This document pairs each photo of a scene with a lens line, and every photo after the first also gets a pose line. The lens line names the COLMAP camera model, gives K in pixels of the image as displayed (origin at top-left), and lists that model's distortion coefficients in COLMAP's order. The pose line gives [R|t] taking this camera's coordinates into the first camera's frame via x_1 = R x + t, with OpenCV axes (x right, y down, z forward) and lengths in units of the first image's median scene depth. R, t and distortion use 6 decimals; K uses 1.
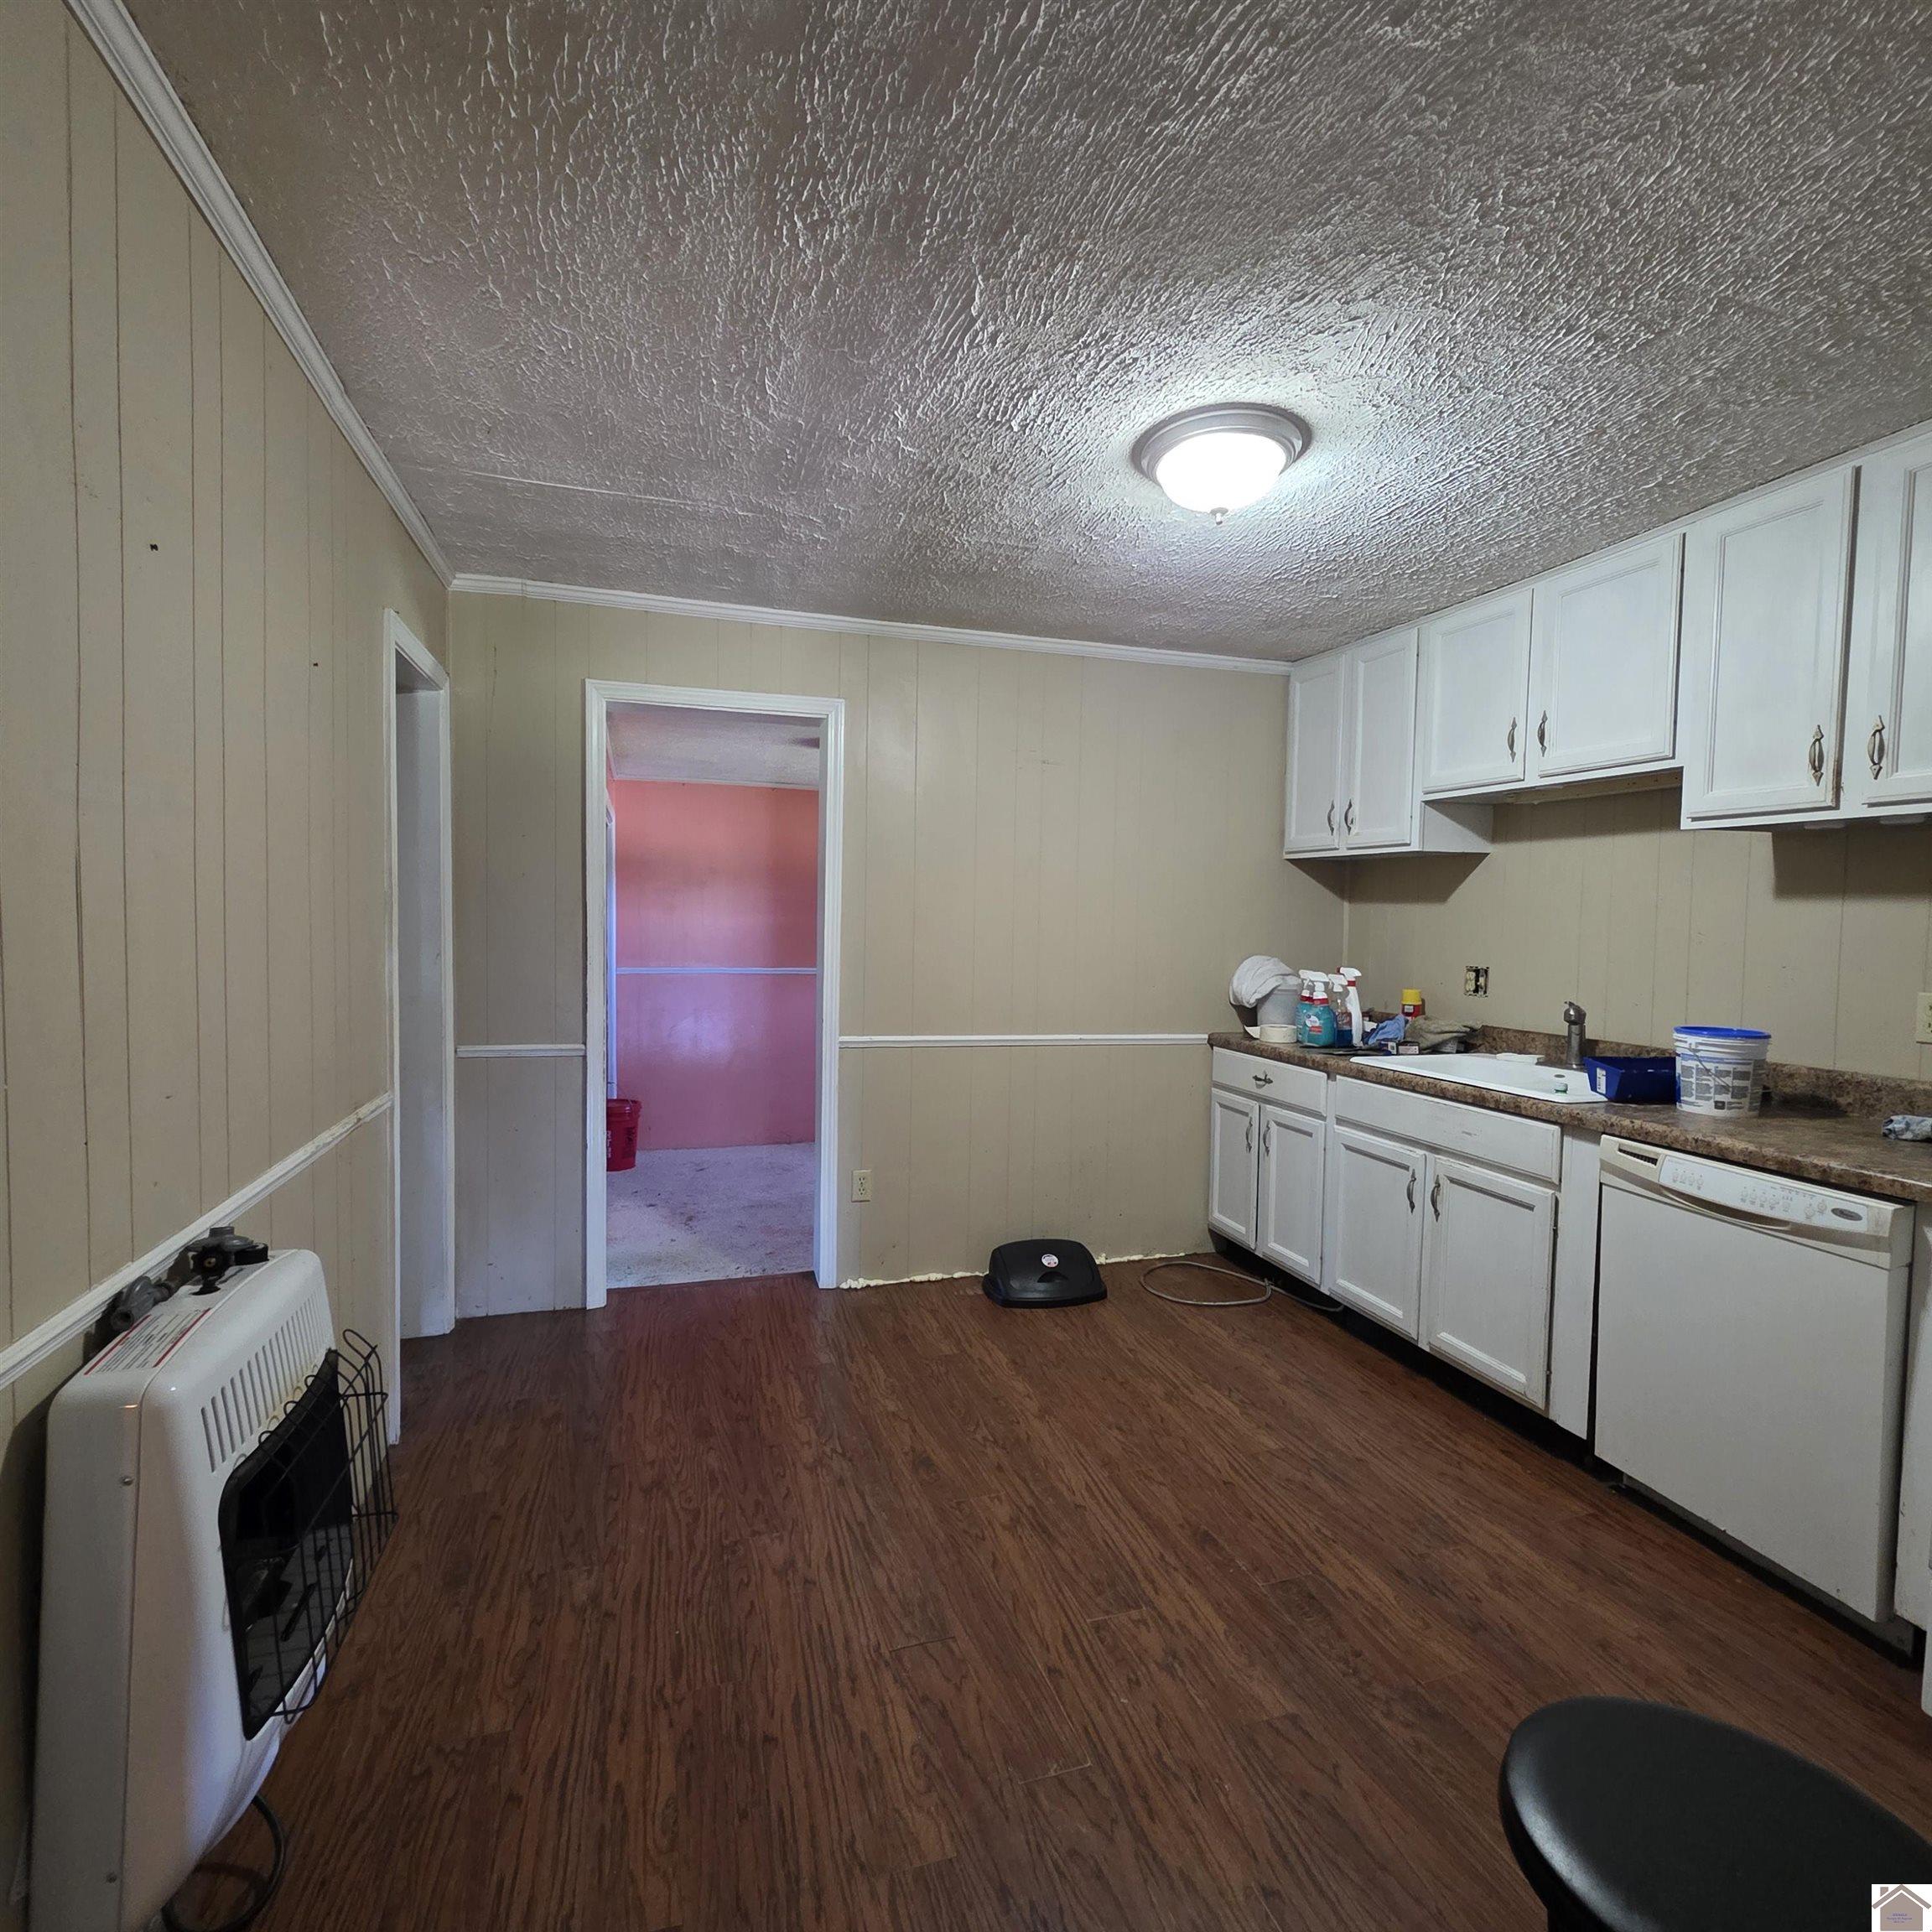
lens RADIAL K [[1022.3, 0, 970.8], [0, 1022.3, 986.6], [0, 0, 1]] dist [-0.005162, 0.000509]
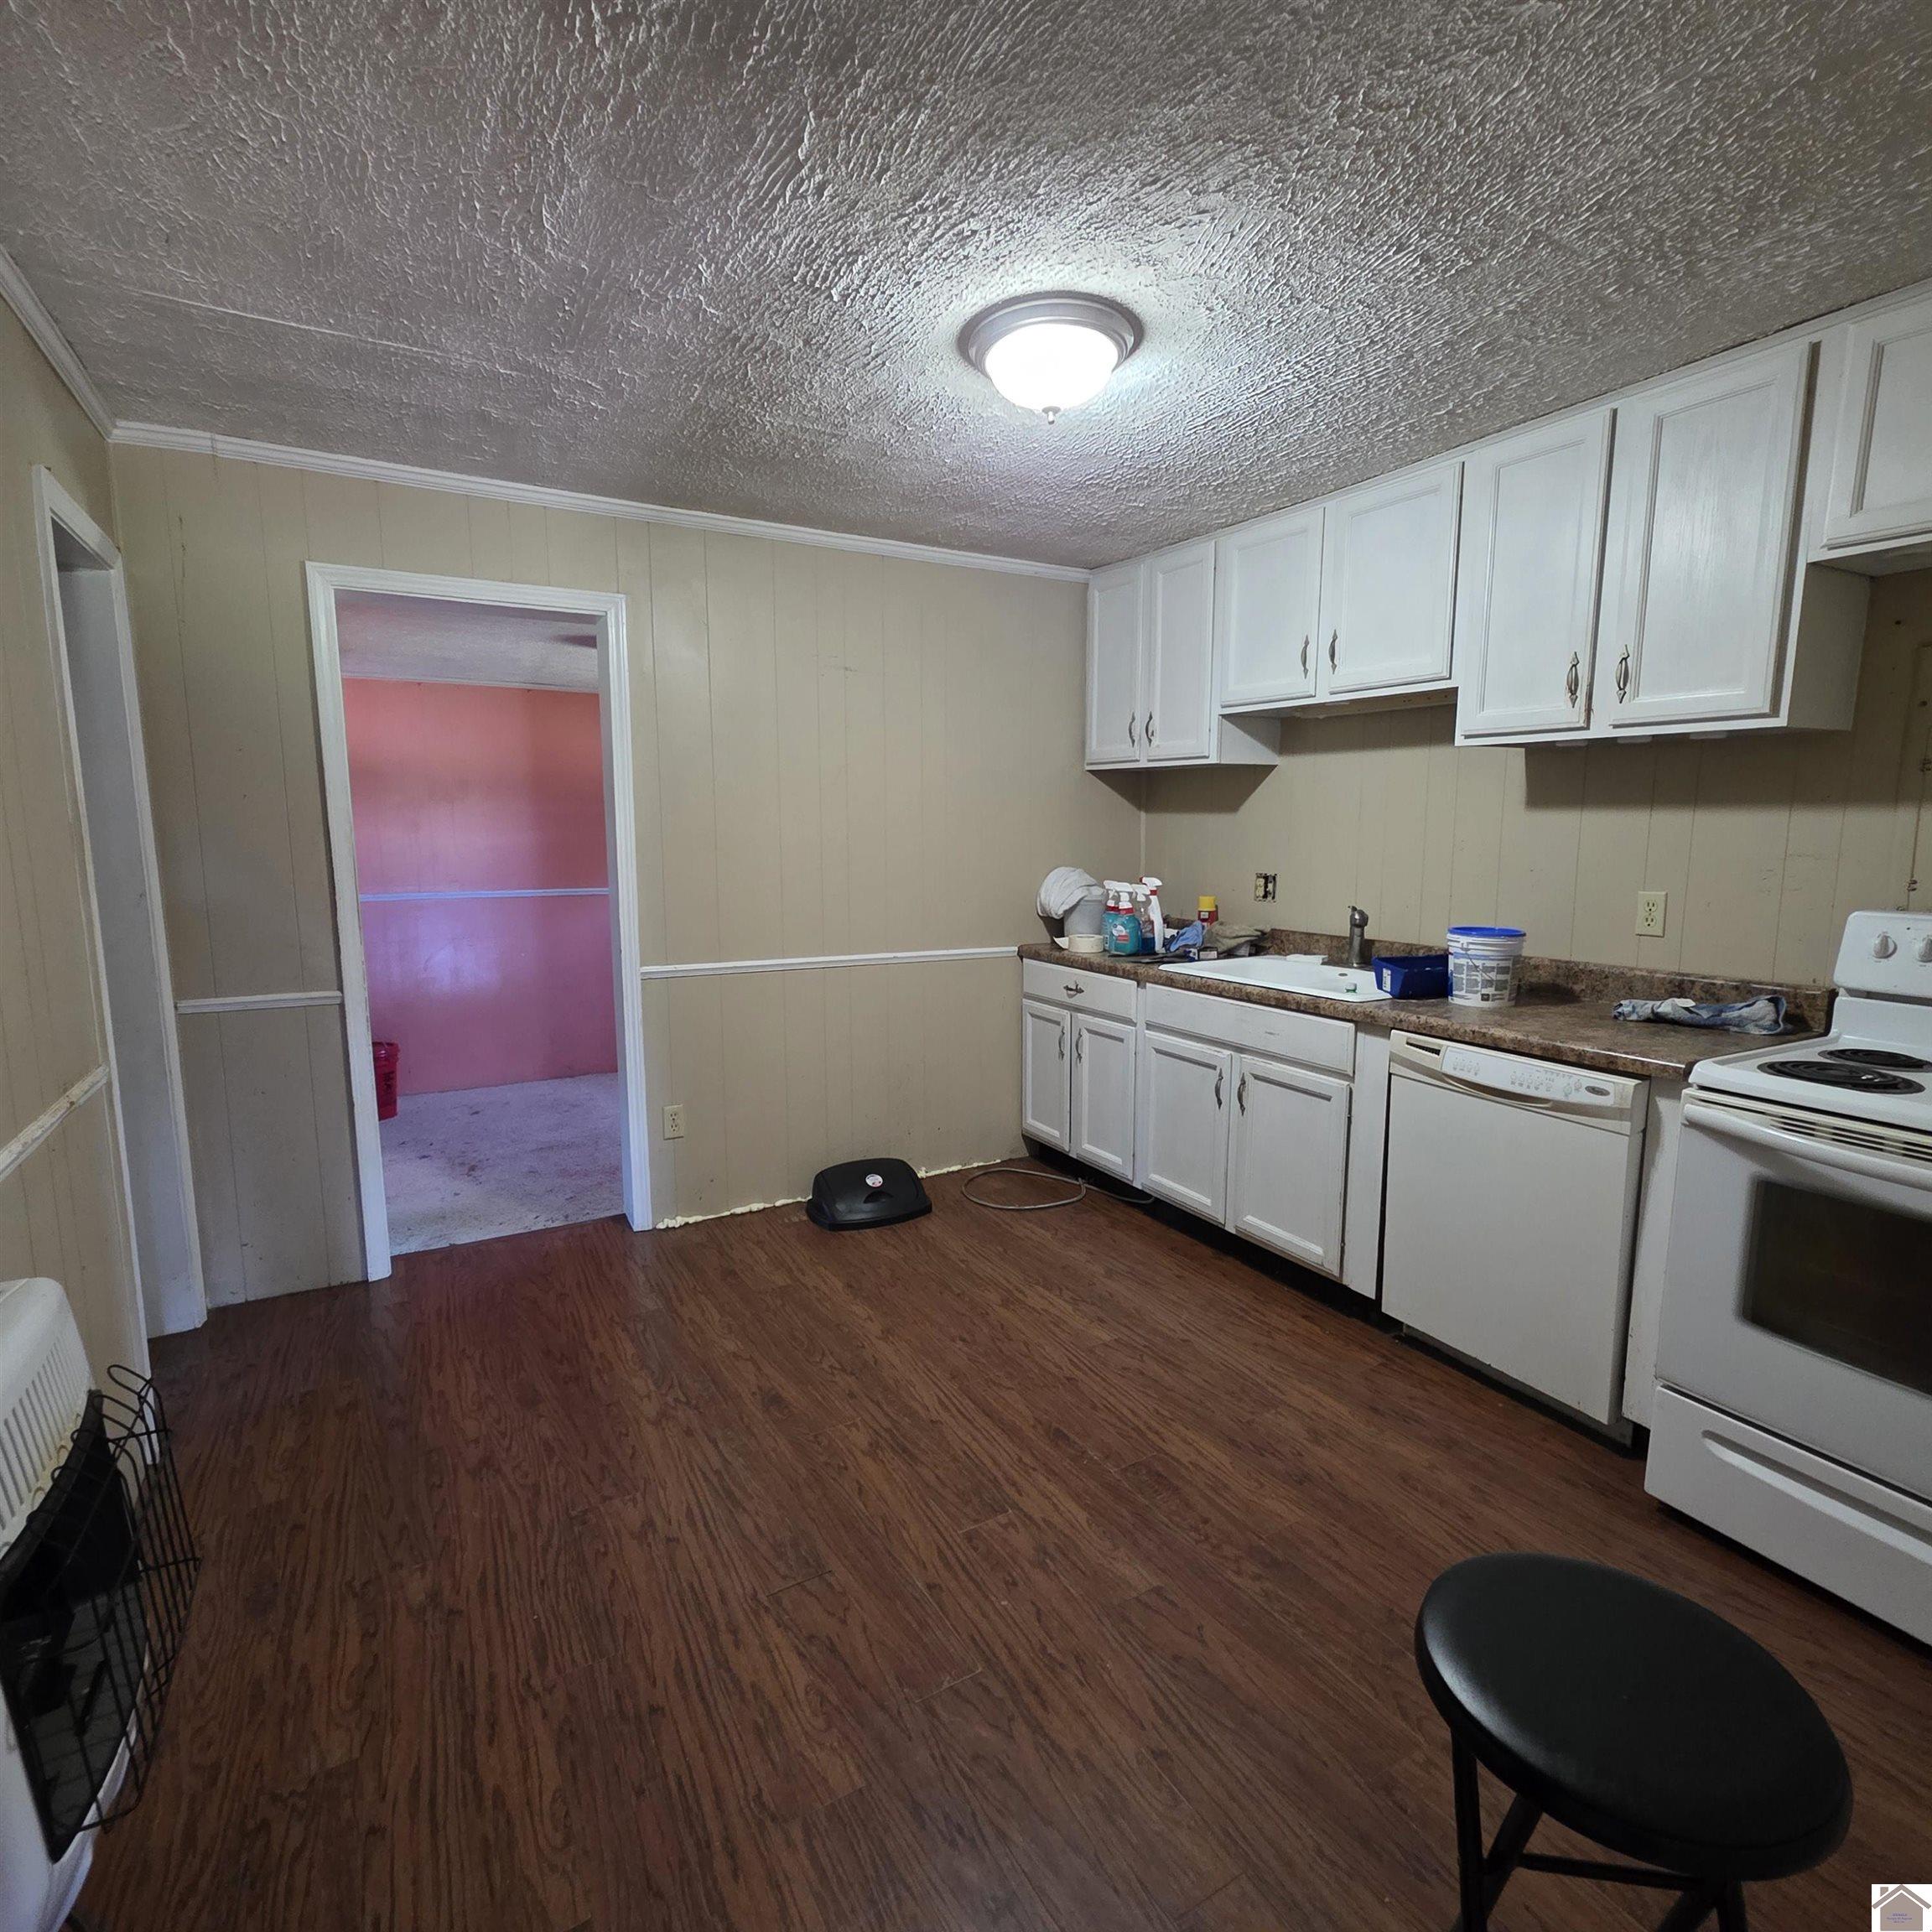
lens RADIAL K [[1022.3, 0, 970.8], [0, 1022.3, 986.6], [0, 0, 1]] dist [-0.005162, 0.000509]
pose [[0.974476, -0.051698, 0.218460, -0.070691], [0.031142, 0.994844, 0.096514, -0.025115], [-0.222323, -0.087248, 0.971061, 0.045662]]
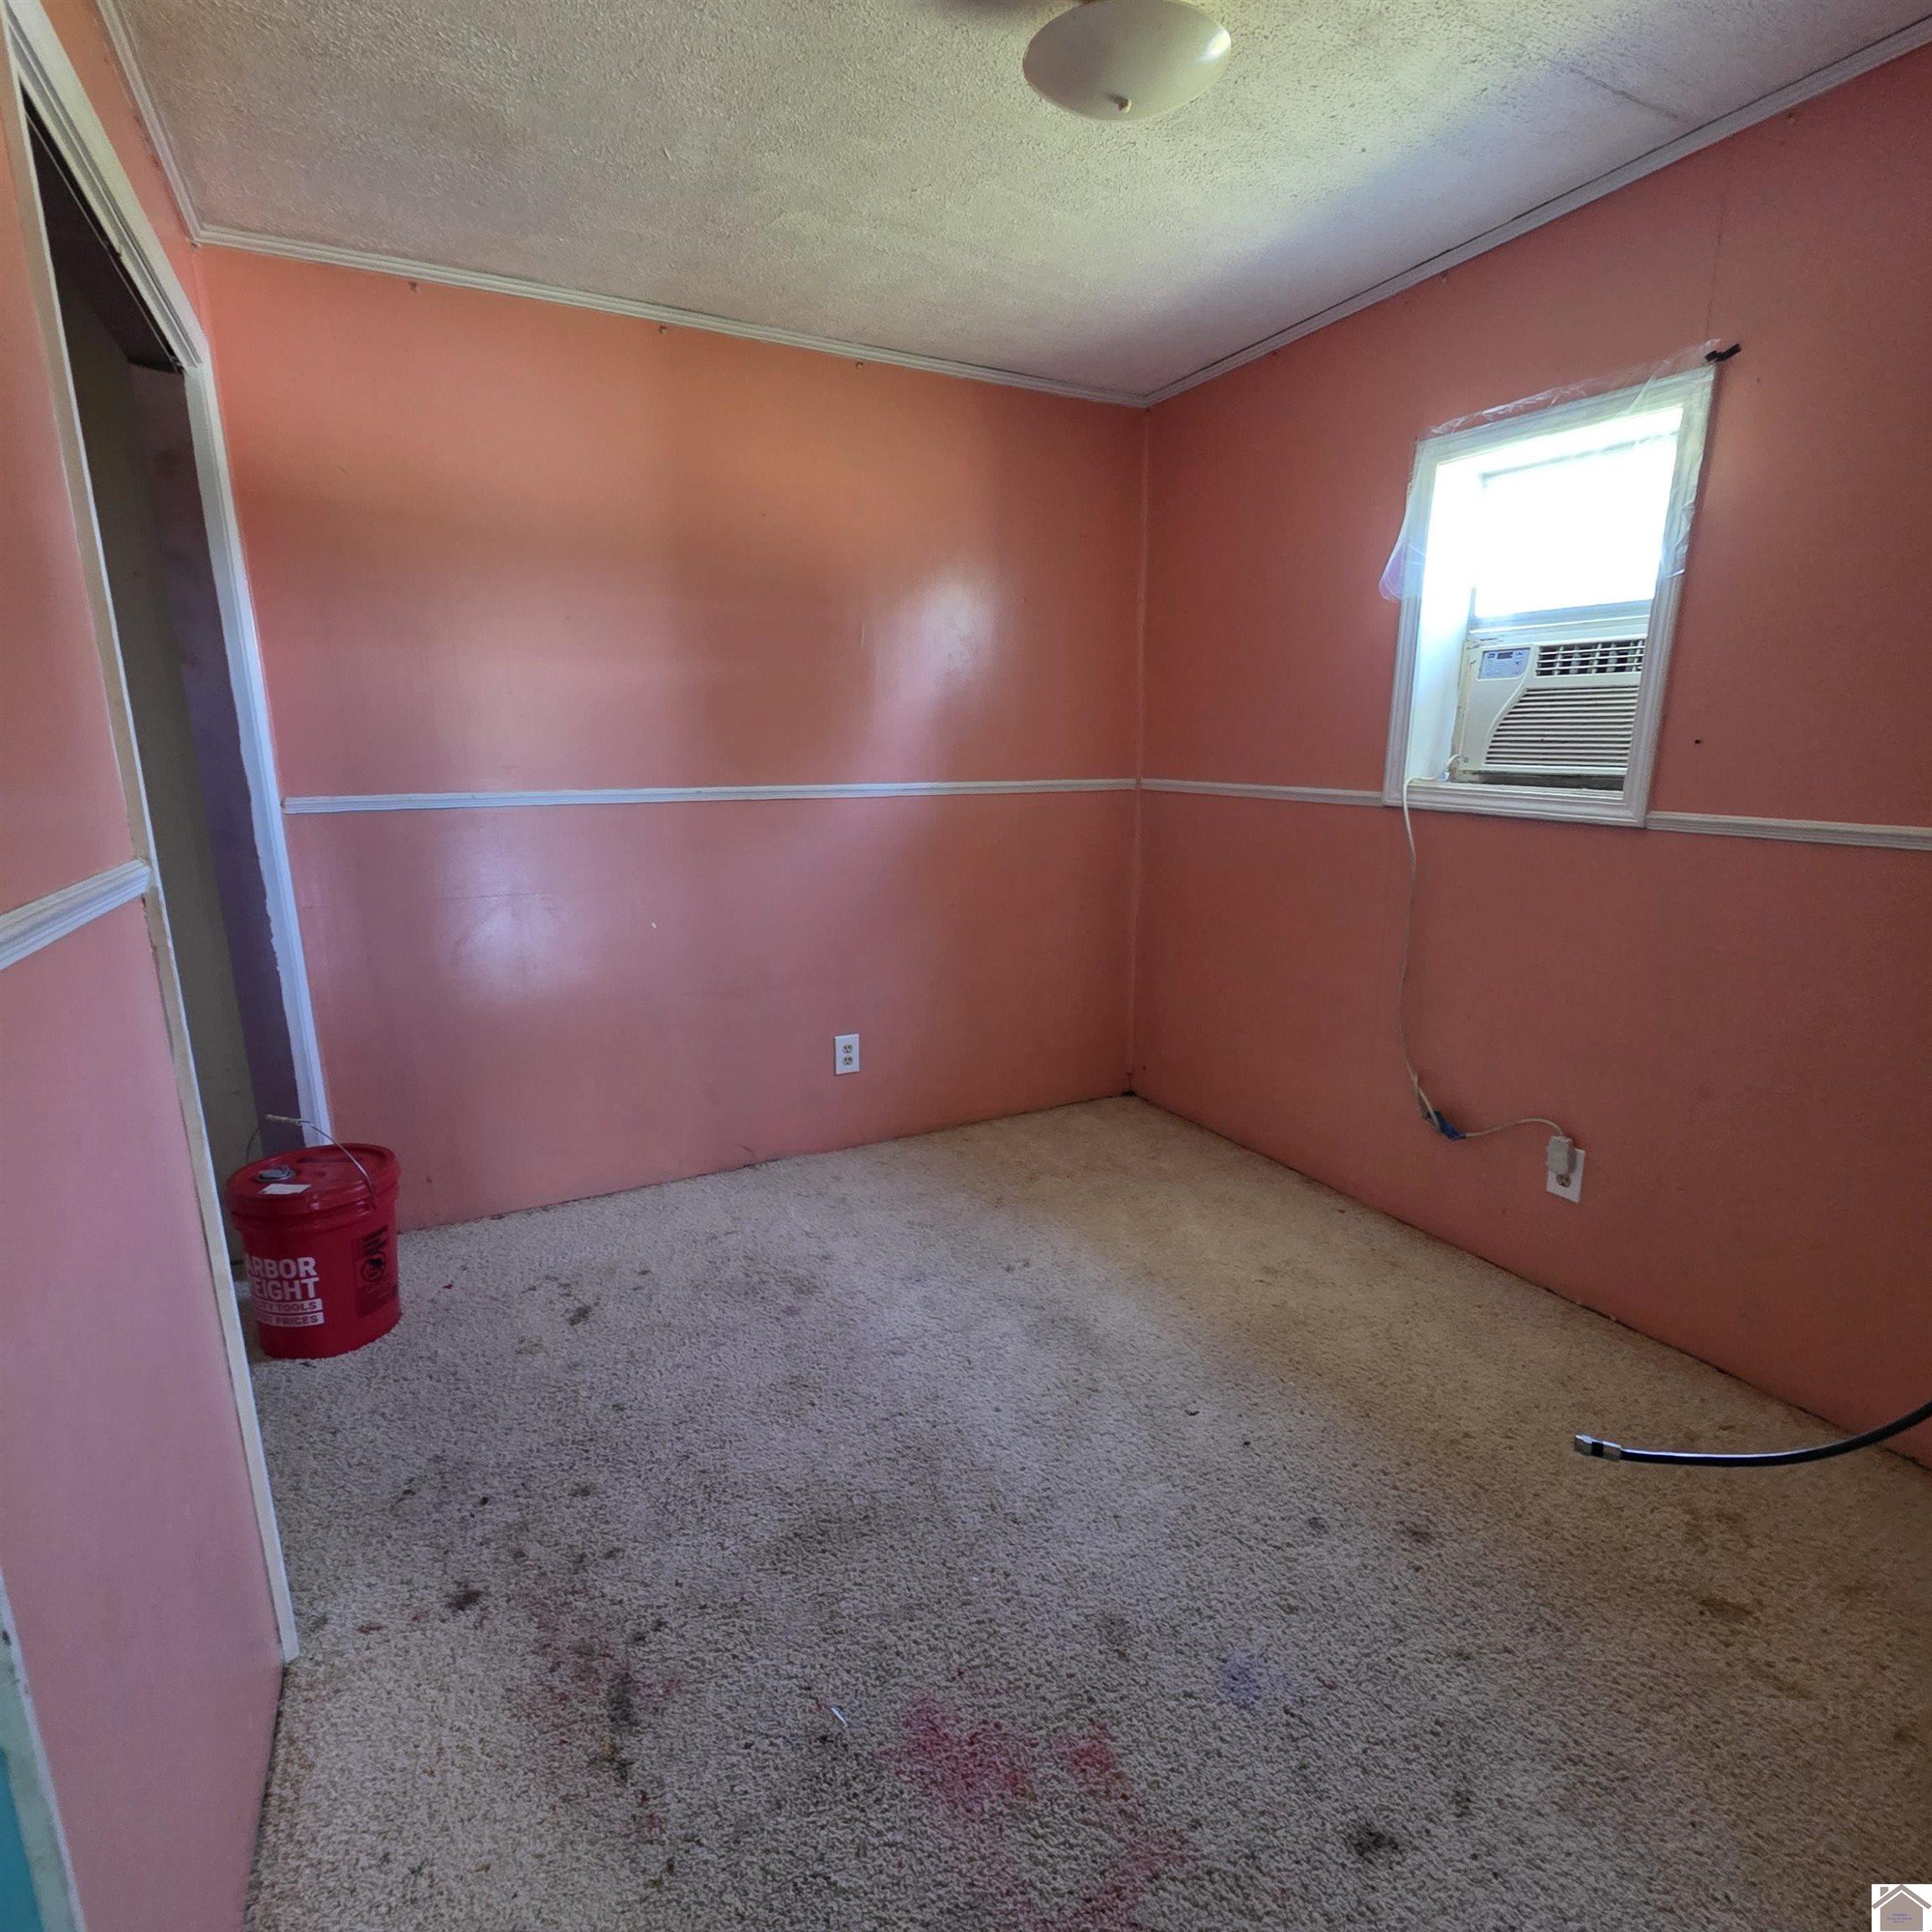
lens RADIAL K [[1022.3, 0, 970.8], [0, 1022.3, 986.6], [0, 0, 1]] dist [-0.005162, 0.000509]
pose [[0.981236, -0.065223, 0.181446, -0.523511], [0.031802, 0.982907, 0.181338, -0.032645], [-0.190171, -0.172165, 0.966537, 1.780628]]
